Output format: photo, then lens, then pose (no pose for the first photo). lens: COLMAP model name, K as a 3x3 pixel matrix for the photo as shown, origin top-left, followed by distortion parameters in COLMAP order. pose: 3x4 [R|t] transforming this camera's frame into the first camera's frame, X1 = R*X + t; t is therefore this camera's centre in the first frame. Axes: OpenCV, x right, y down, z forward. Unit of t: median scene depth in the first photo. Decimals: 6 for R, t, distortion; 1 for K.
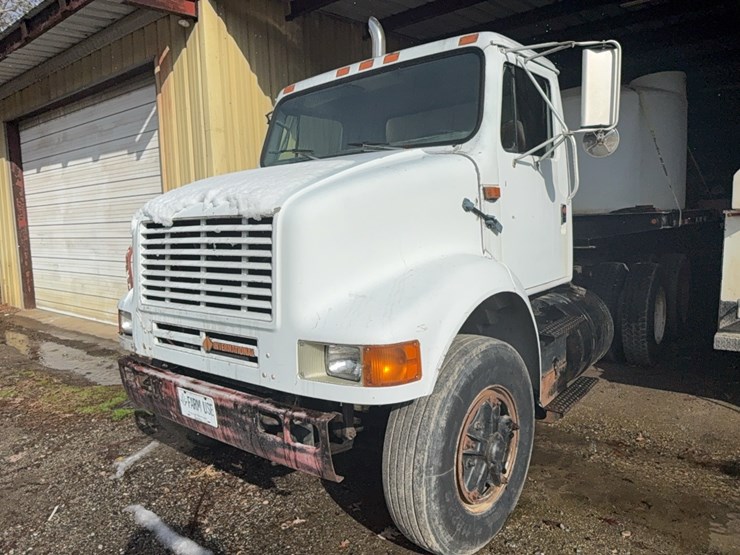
lens RADIAL K [[509.7, 0, 370.6], [0, 509.7, 276.4], [0, 0, 1]] dist [0.078953, -0.101231]
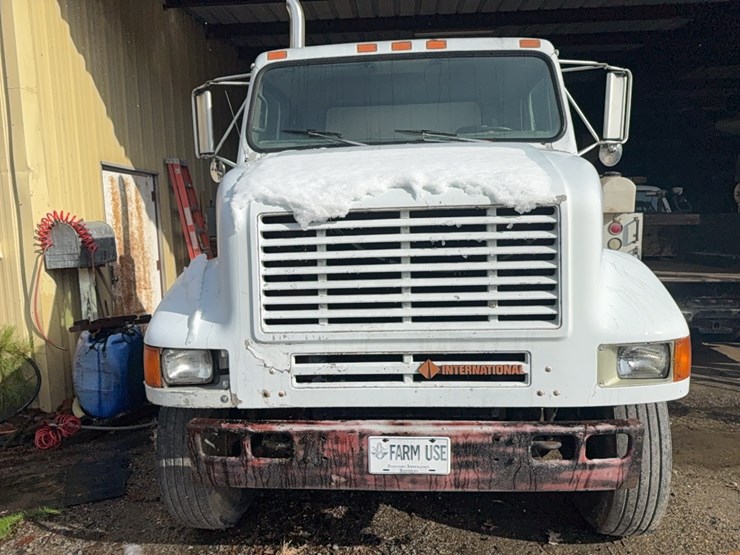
lens RADIAL K [[512.7, 0, 367.5], [0, 512.7, 277.2], [0, 0, 1]] dist [0.089320, -0.140076]
pose [[0.815839, -0.053618, 0.575787, -0.751086], [0.059570, 0.998188, 0.008547, -0.019184], [-0.575202, 0.027326, 0.817555, 0.370221]]
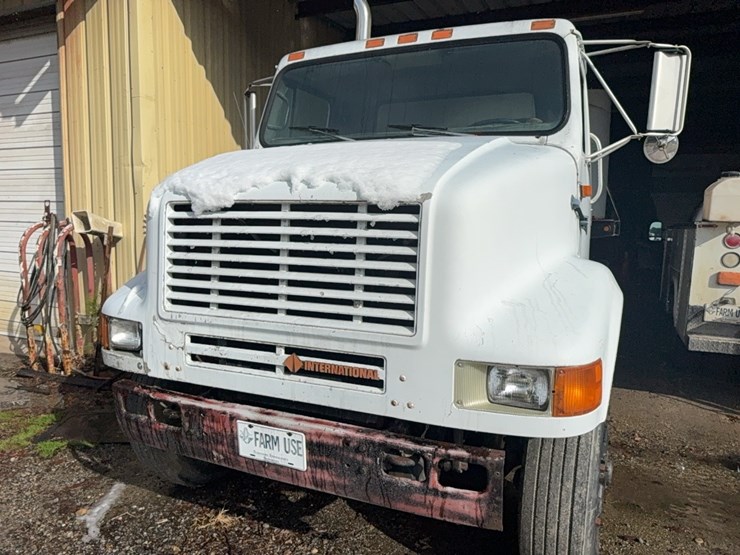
lens RADIAL K [[510.8, 0, 370.0], [0, 510.8, 277.5], [0, 0, 1]] dist [0.065108, -0.077129]
pose [[0.962862, 0.016897, 0.269464, -0.374504], [-0.018635, 0.999819, 0.003894, -0.003960], [-0.269349, -0.008771, 0.963003, 0.200117]]
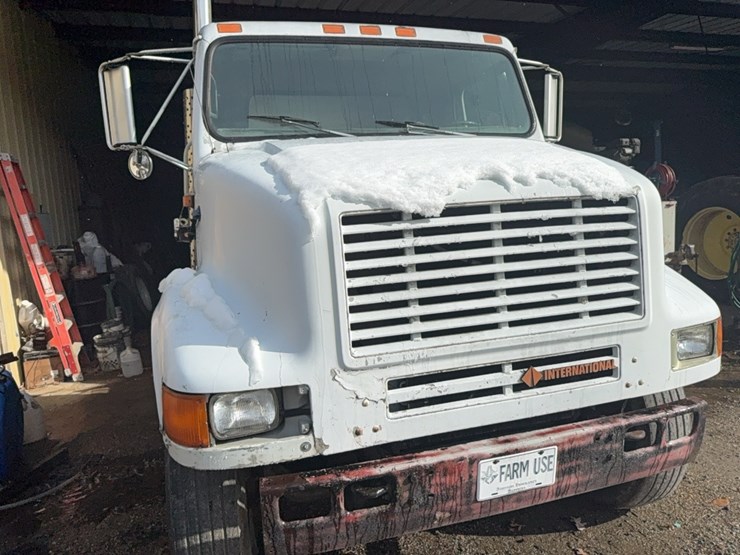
lens RADIAL K [[518.1, 0, 365.0], [0, 518.1, 277.7], [0, 0, 1]] dist [0.047994, -0.073753]
pose [[0.568599, -0.100691, 0.816429, -0.924784], [0.122376, 0.991790, 0.037090, -0.055220], [-0.813461, 0.078822, 0.576254, 0.683556]]
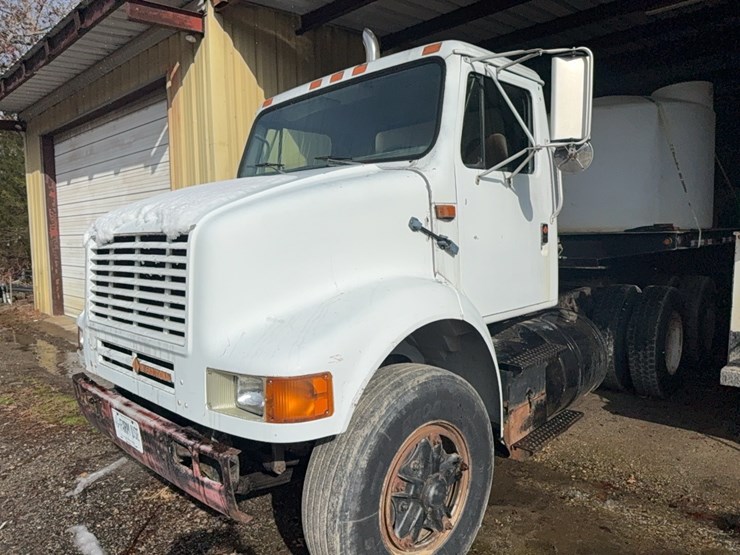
lens RADIAL K [[510.8, 0, 370.0], [0, 510.8, 277.5], [0, 0, 1]] dist [0.065108, -0.077129]
pose [[0.996546, 0.020374, -0.080508, 0.172179], [-0.022123, 0.999537, -0.020893, -0.019945], [0.080045, 0.022602, 0.996535, 0.063869]]
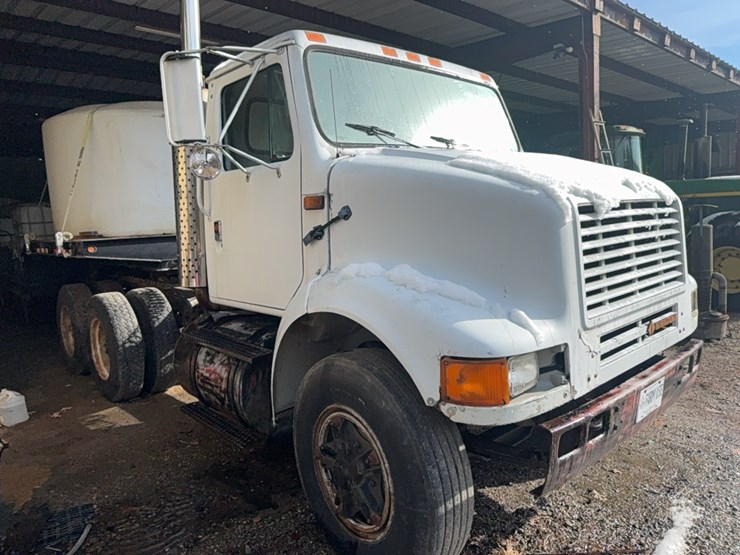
lens RADIAL K [[518.1, 0, 365.0], [0, 518.1, 277.7], [0, 0, 1]] dist [0.047994, -0.073753]
pose [[0.159595, -0.081360, 0.983824, -1.245255], [0.153205, 0.986565, 0.056734, -0.095294], [-0.975222, 0.141672, 0.169915, 1.216526]]
